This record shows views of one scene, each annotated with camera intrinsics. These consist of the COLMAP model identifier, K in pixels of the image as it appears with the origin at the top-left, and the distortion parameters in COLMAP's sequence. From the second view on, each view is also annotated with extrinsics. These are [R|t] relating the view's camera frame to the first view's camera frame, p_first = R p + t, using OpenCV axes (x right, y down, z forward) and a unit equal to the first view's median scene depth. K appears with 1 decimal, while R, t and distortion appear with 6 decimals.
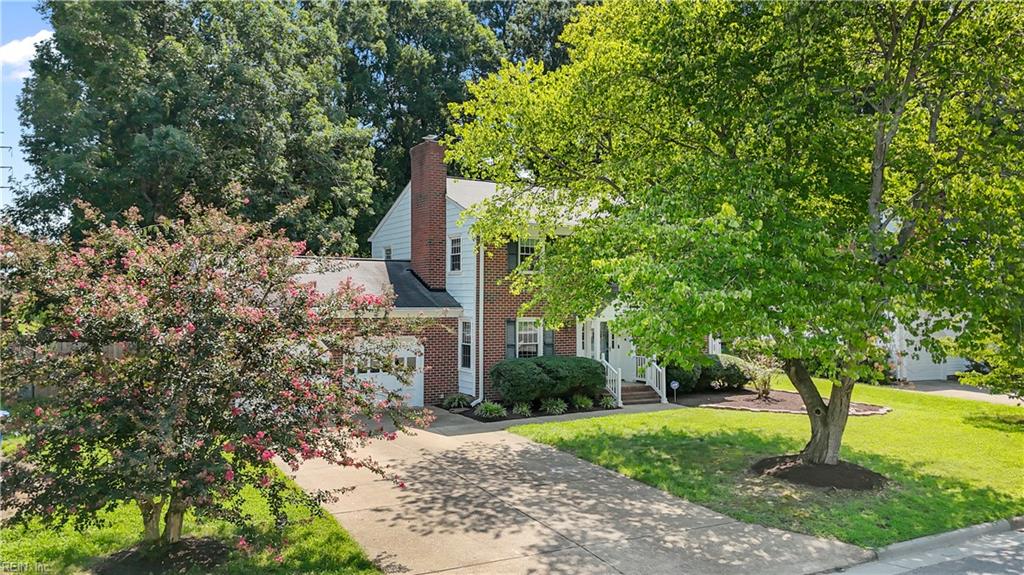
lens RADIAL K [[743.6, 0, 538.4], [0, 743.6, 306.0], [0, 0, 1]] dist [0.057665, -0.053646]
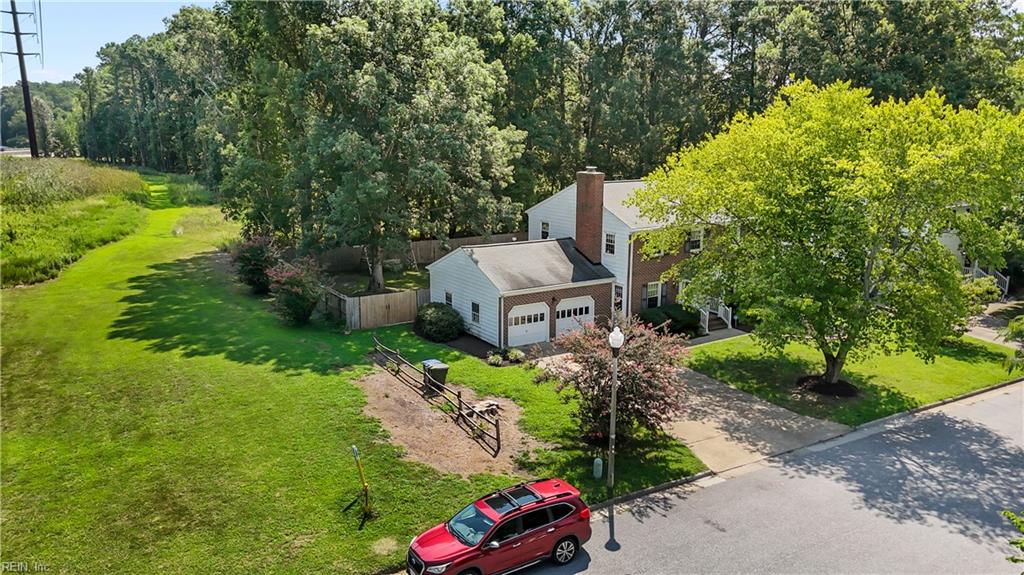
lens RADIAL K [[743.6, 0, 522.5], [0, 743.6, 288.7], [0, 0, 1]] dist [0.057665, -0.053646]
pose [[0.999675, -0.010423, 0.023256, -0.356213], [0.005460, 0.978947, 0.204043, -0.320455], [-0.024893, -0.203849, 0.978686, -0.663388]]
